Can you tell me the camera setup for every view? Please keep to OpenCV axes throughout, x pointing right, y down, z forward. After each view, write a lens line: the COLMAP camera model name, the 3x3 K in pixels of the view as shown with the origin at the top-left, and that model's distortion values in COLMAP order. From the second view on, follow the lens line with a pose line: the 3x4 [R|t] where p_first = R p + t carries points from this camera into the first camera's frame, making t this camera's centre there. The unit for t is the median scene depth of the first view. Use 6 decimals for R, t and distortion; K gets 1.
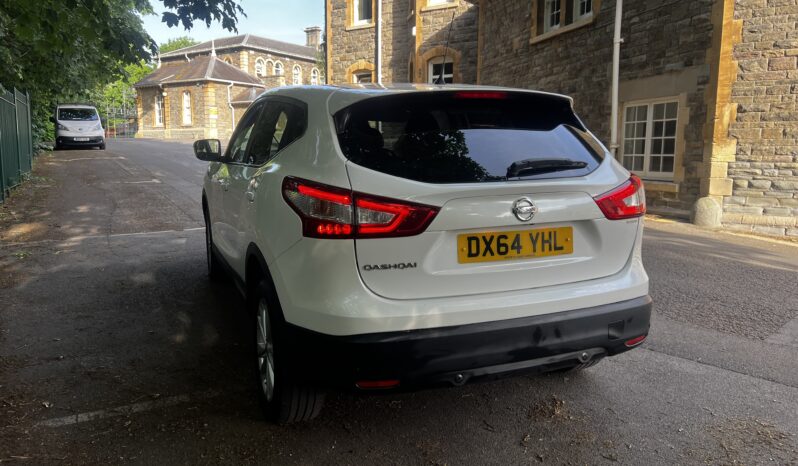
lens RADIAL K [[593.8, 0, 399.0], [0, 593.8, 233.0], [0, 0, 1]] dist [-0.001487, -0.002236]
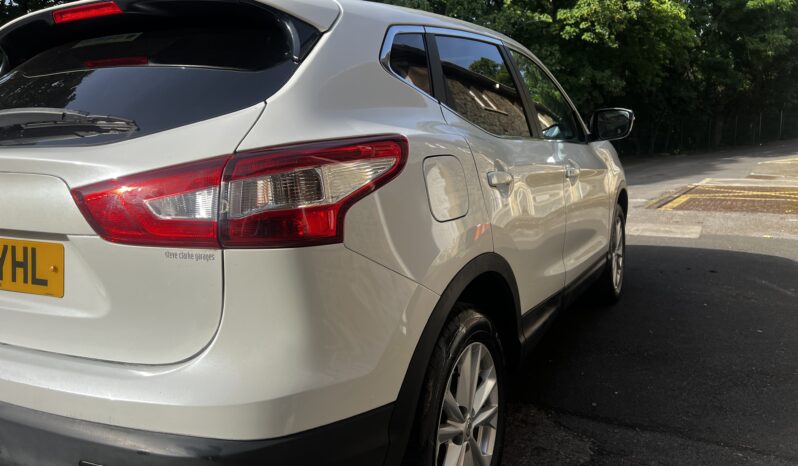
lens RADIAL K [[593.8, 0, 399.0], [0, 593.8, 233.0], [0, 0, 1]] dist [-0.001487, -0.002236]
pose [[0.676491, 0.112156, -0.727861, 0.846313], [-0.114323, 0.992347, 0.046656, -0.076066], [0.727524, 0.051649, 0.684136, 0.861654]]
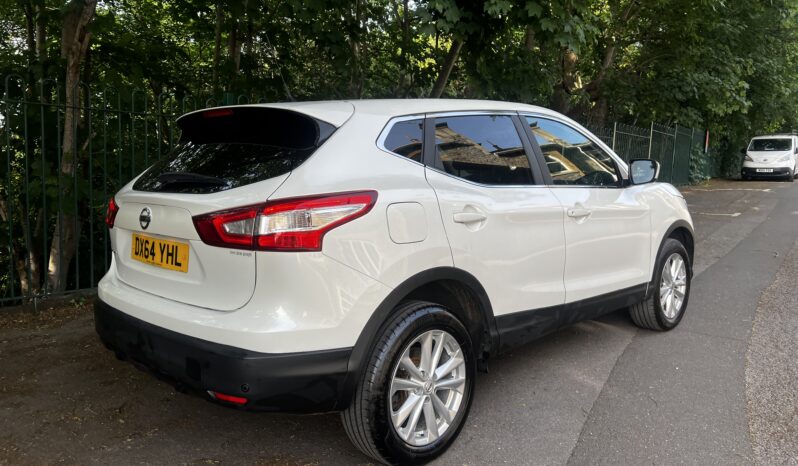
lens RADIAL K [[593.8, 0, 399.0], [0, 593.8, 233.0], [0, 0, 1]] dist [-0.001487, -0.002236]
pose [[0.434042, 0.106692, -0.894553, 1.289026], [-0.153880, 0.987150, 0.043073, -0.122575], [0.887654, 0.118958, 0.444882, 0.871649]]
